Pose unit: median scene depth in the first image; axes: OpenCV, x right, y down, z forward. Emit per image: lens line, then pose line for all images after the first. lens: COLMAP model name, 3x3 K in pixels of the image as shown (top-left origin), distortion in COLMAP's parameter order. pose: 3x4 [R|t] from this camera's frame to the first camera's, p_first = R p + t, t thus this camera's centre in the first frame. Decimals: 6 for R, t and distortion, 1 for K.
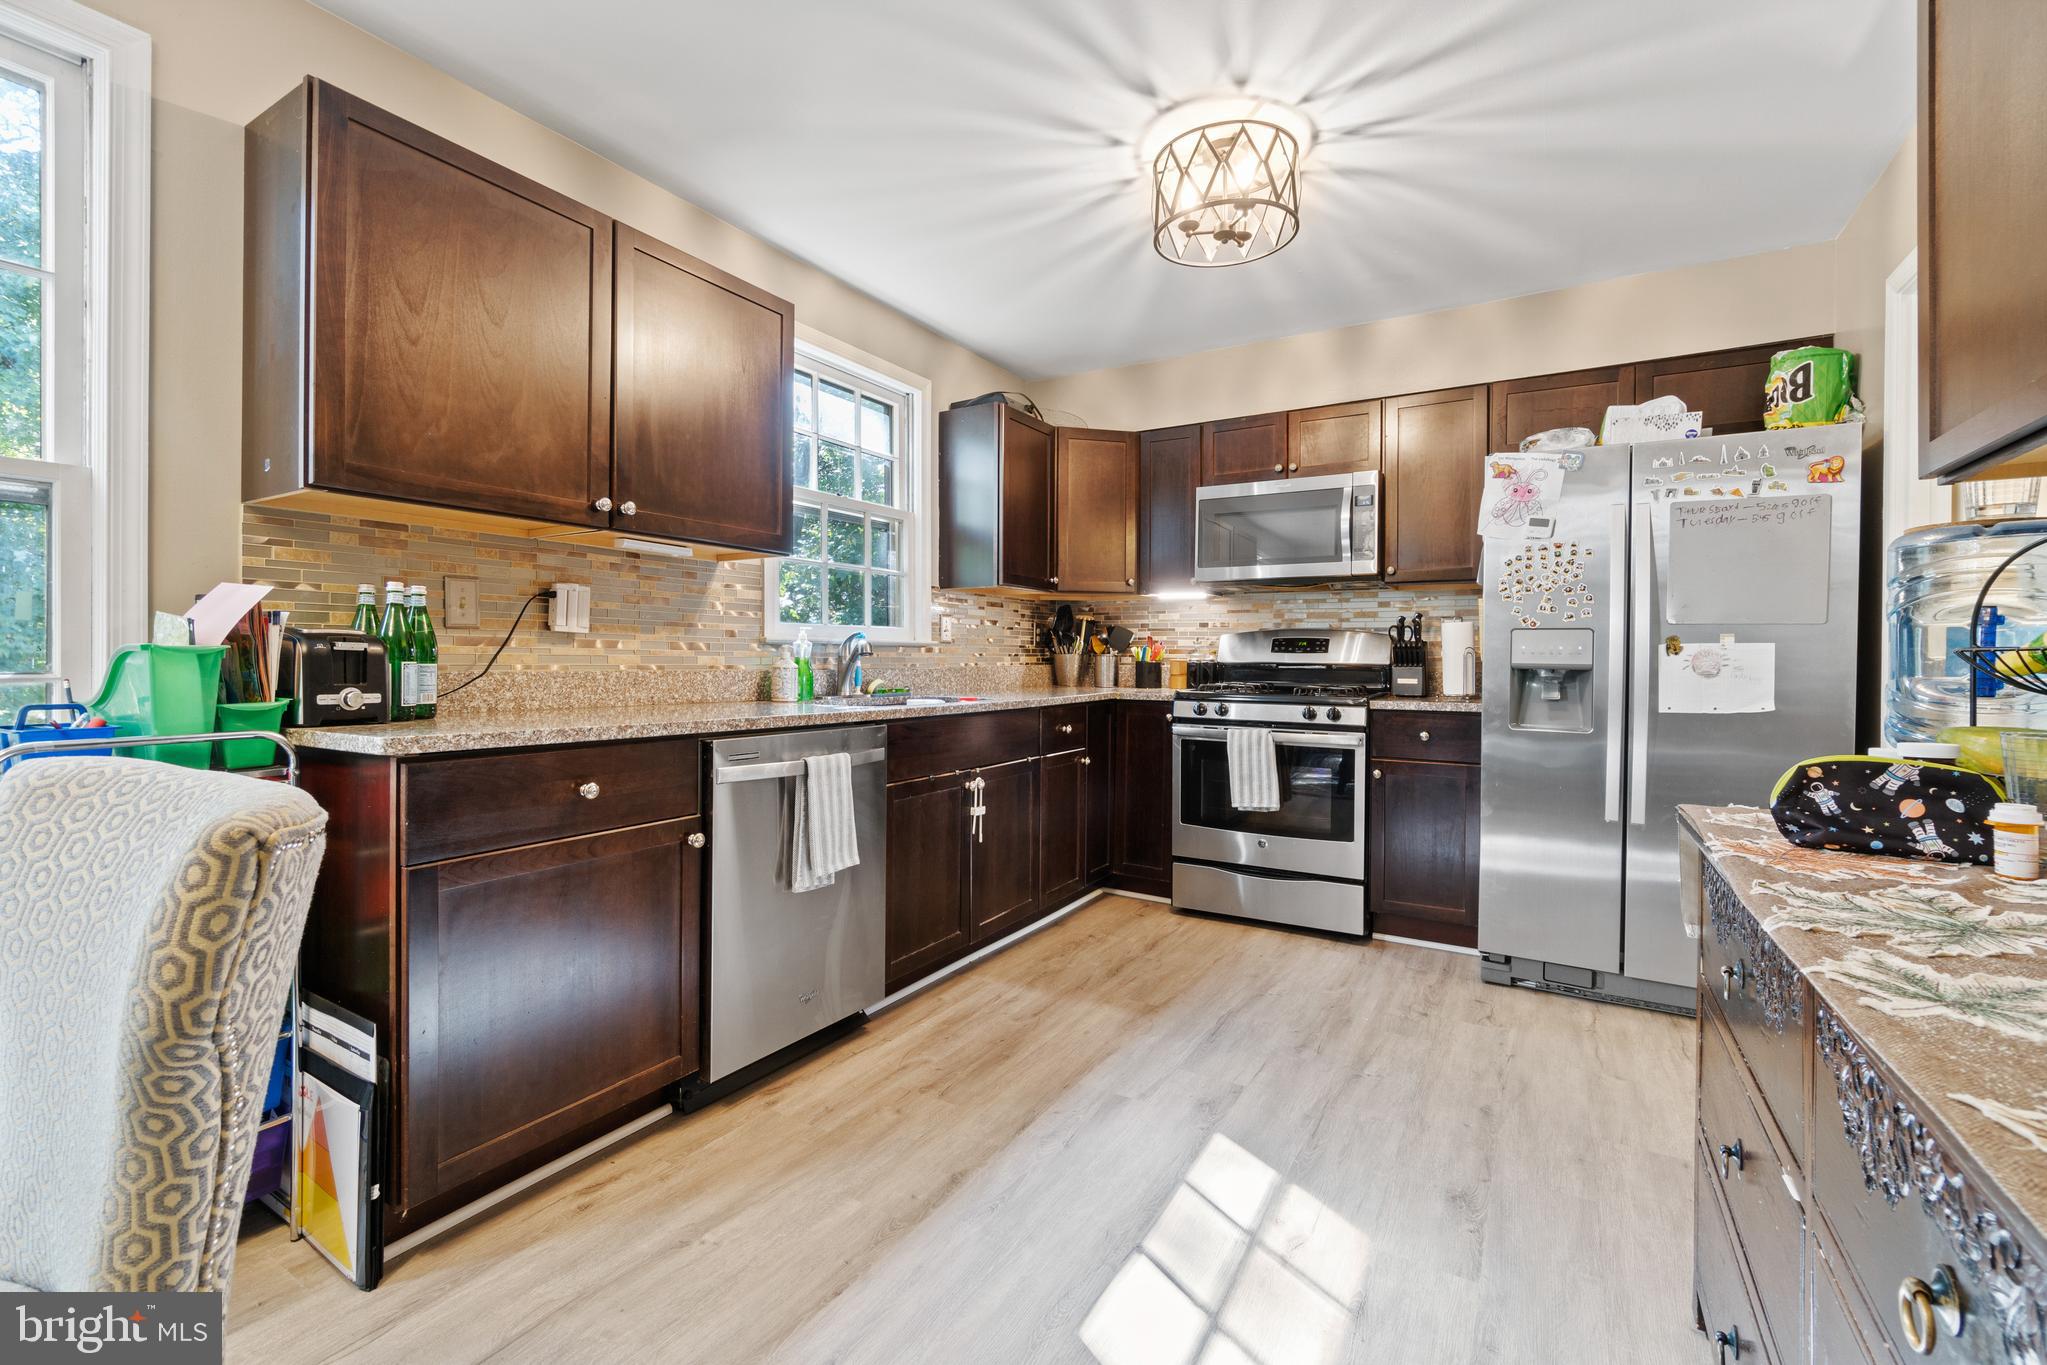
lens RADIAL K [[884.6, 0, 1002.1], [0, 884.6, 659.3], [0, 0, 1]] dist [-0.011542, 0.003511]
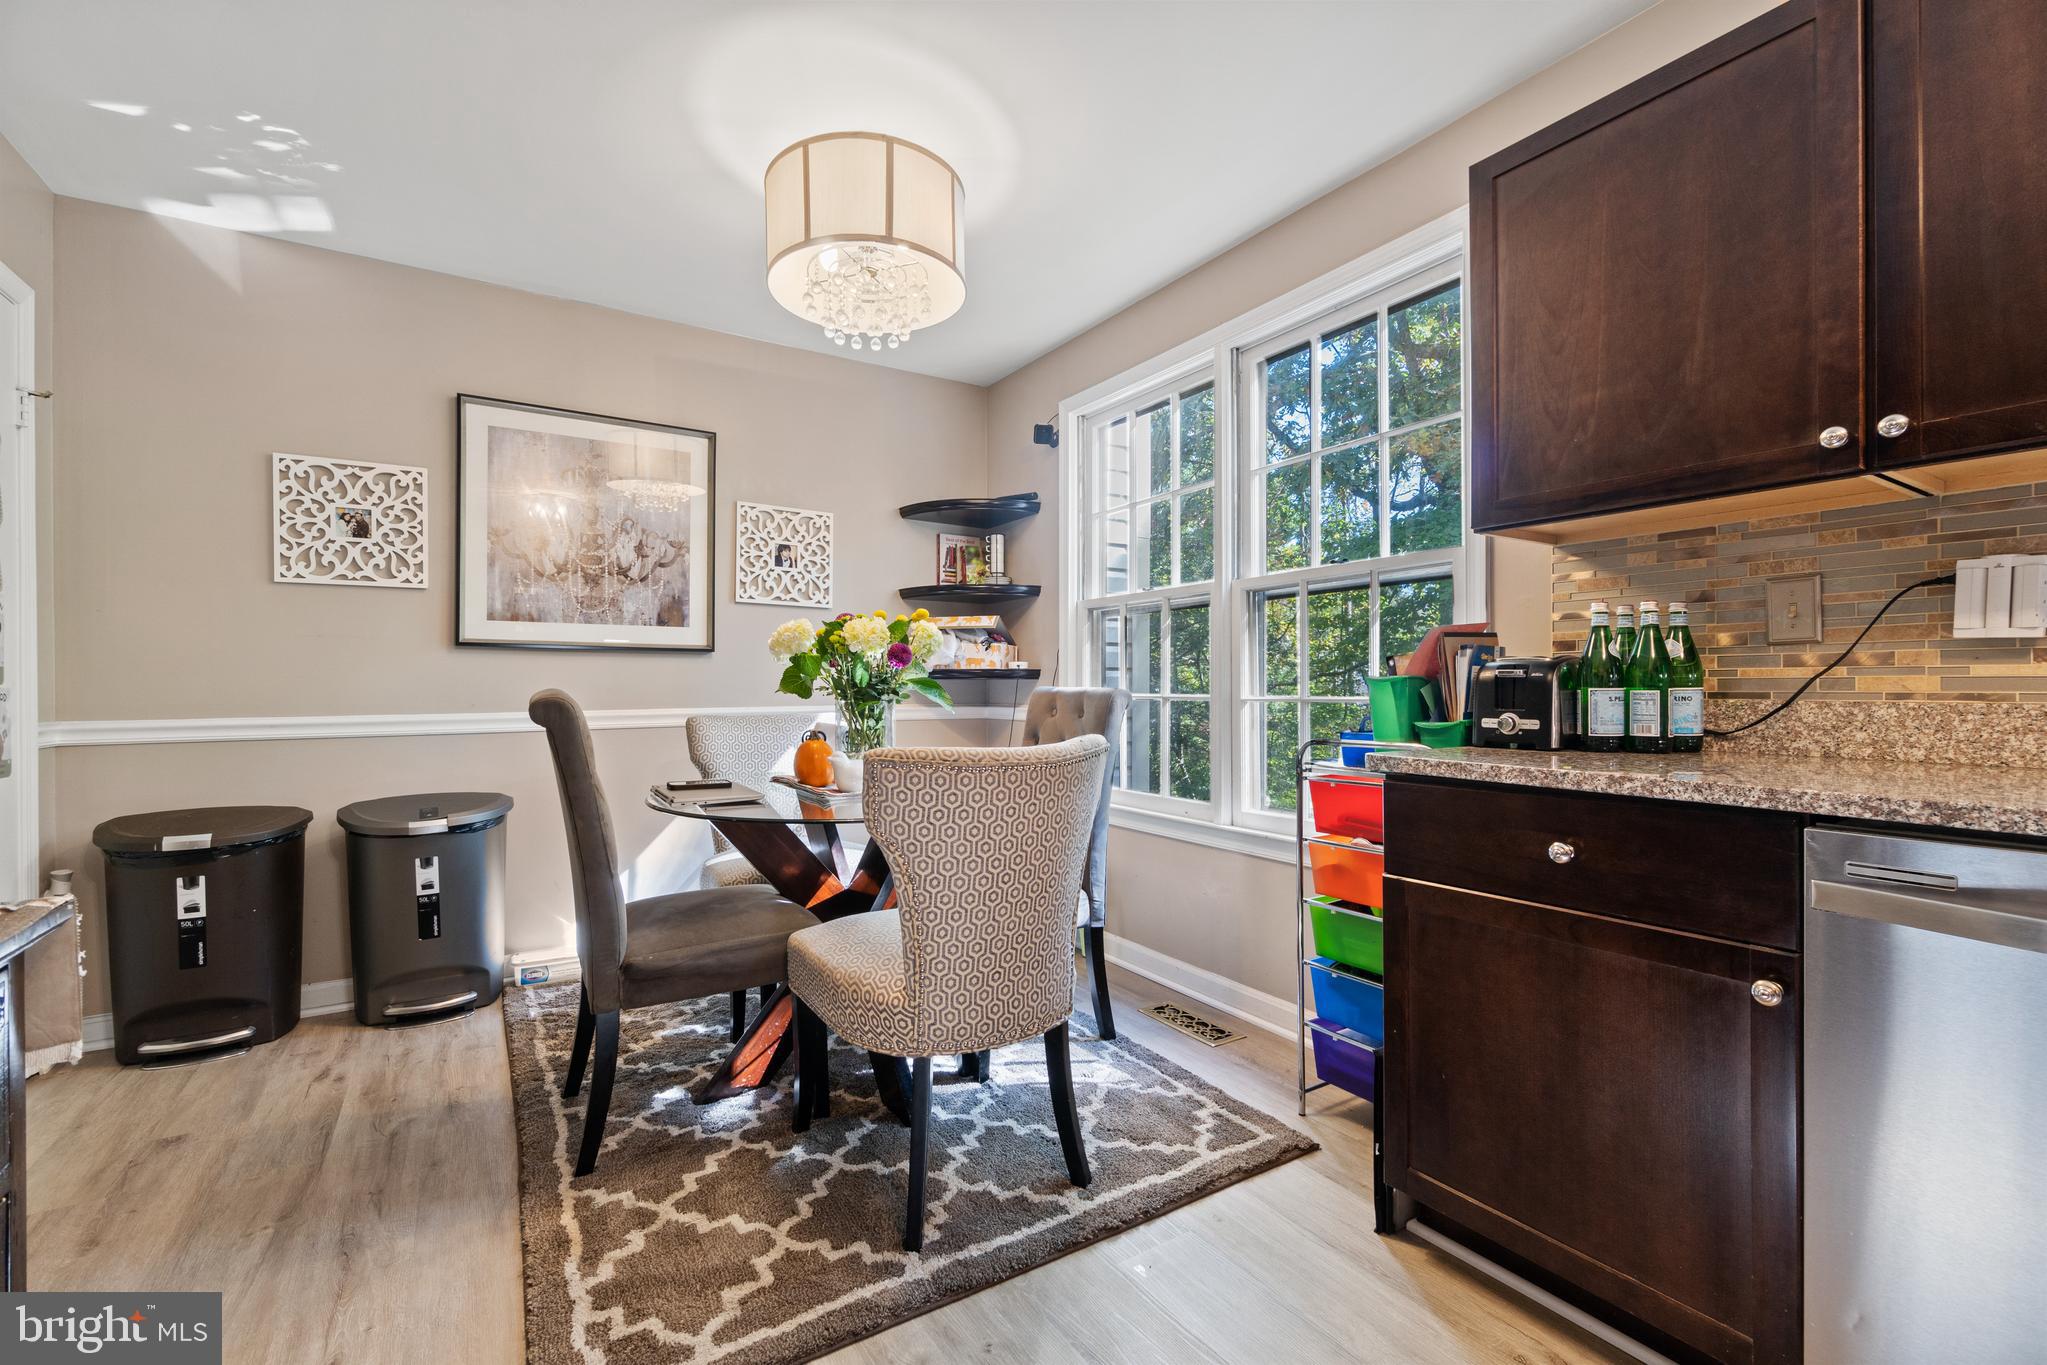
lens RADIAL K [[884.6, 0, 1022.4], [0, 884.6, 683.1], [0, 0, 1]] dist [-0.011542, 0.003511]
pose [[-0.433826, -0.009036, -0.900952, 0.368263], [0.001487, 0.999941, -0.010745, 0.005939], [0.900996, -0.006001, -0.433787, 0.755901]]
